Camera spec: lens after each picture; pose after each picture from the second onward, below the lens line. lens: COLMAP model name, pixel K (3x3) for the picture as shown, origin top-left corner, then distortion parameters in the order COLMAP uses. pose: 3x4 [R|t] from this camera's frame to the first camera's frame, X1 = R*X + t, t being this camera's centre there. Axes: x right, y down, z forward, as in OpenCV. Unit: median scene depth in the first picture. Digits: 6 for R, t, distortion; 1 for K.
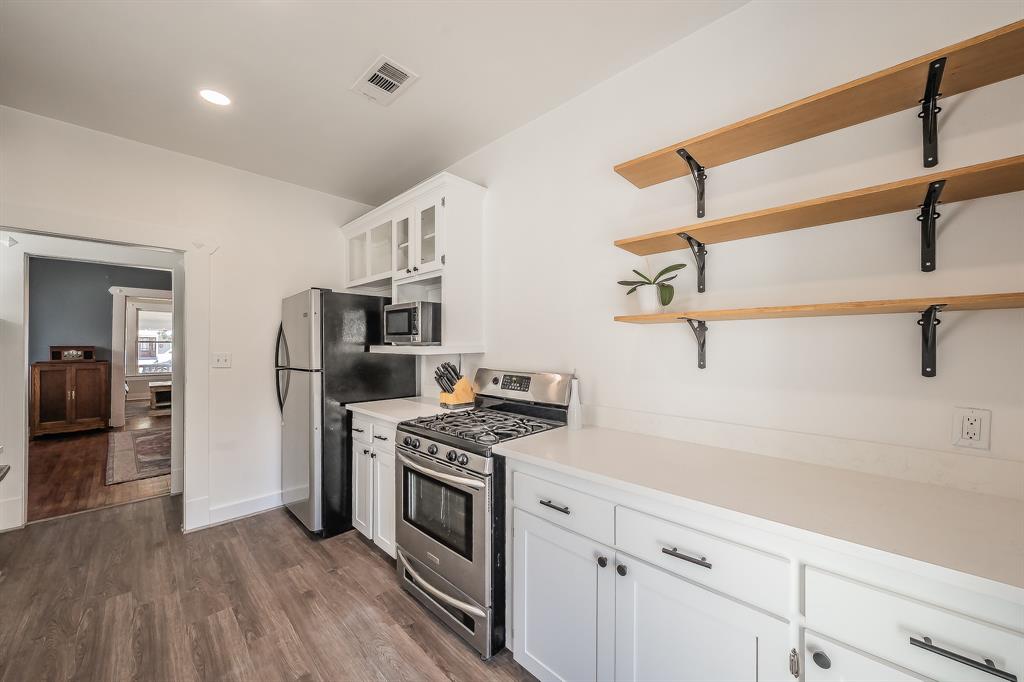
lens RADIAL K [[379.3, 0, 513.4], [0, 379.3, 343.0], [0, 0, 1]] dist [0.000073, 0.000156]
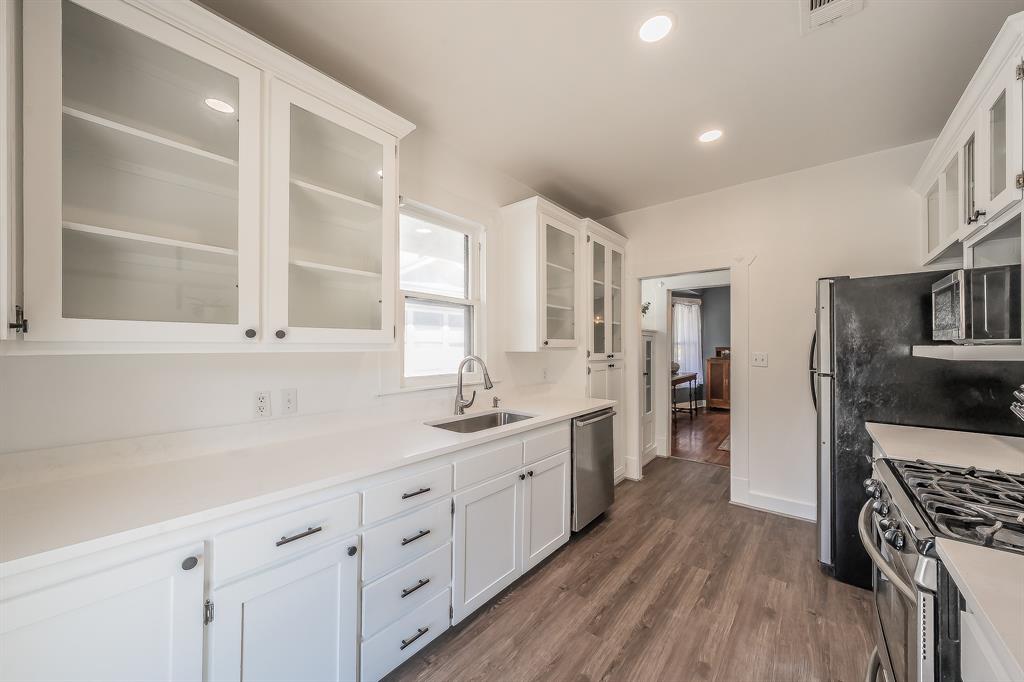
lens RADIAL K [[367.5, 0, 521.5], [0, 367.5, 344.2], [0, 0, 1]] dist [-0.000157, 0.000041]
pose [[0.097147, -0.006696, -0.995247, 0.288218], [0.002547, 0.999976, -0.006480, 0.008855], [0.995267, -0.001905, 0.097162, 0.294706]]
